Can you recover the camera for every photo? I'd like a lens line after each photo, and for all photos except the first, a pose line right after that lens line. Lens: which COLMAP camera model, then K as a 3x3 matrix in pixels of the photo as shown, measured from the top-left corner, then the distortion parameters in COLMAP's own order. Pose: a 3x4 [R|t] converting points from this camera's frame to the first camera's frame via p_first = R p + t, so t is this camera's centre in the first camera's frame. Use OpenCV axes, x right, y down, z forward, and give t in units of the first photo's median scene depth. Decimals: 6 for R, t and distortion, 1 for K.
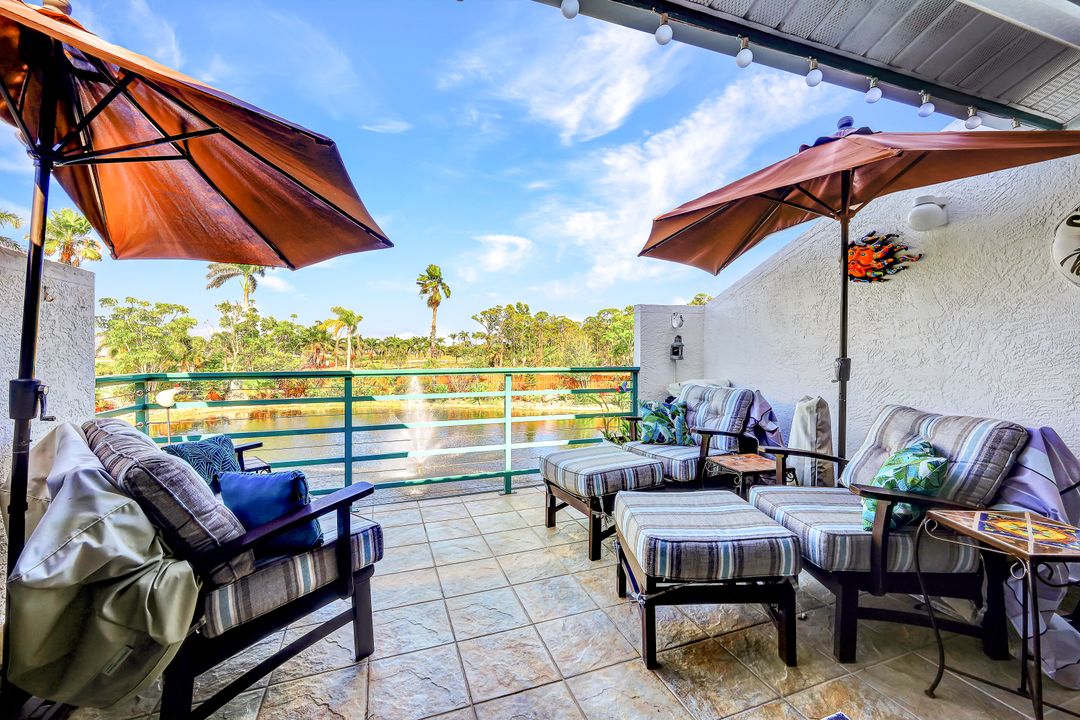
lens RADIAL K [[464.6, 0, 536.4], [0, 464.6, 341.9], [0, 0, 1]] dist [0.000034, 0.000123]
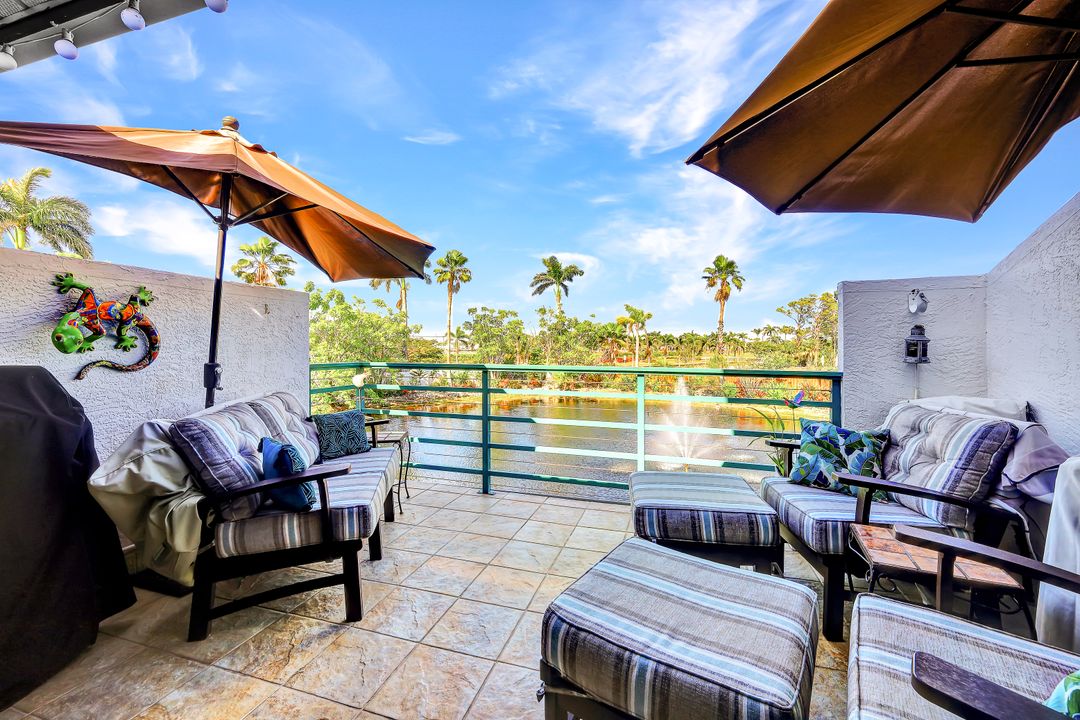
lens RADIAL K [[452.7, 0, 519.4], [0, 452.7, 331.1], [0, 0, 1]] dist [-0.000278, 0.000149]
pose [[0.774057, -0.016994, -0.632887, 0.334260], [0.007295, 0.999813, -0.017924, 0.001935], [0.633073, 0.009257, 0.774037, 0.212307]]
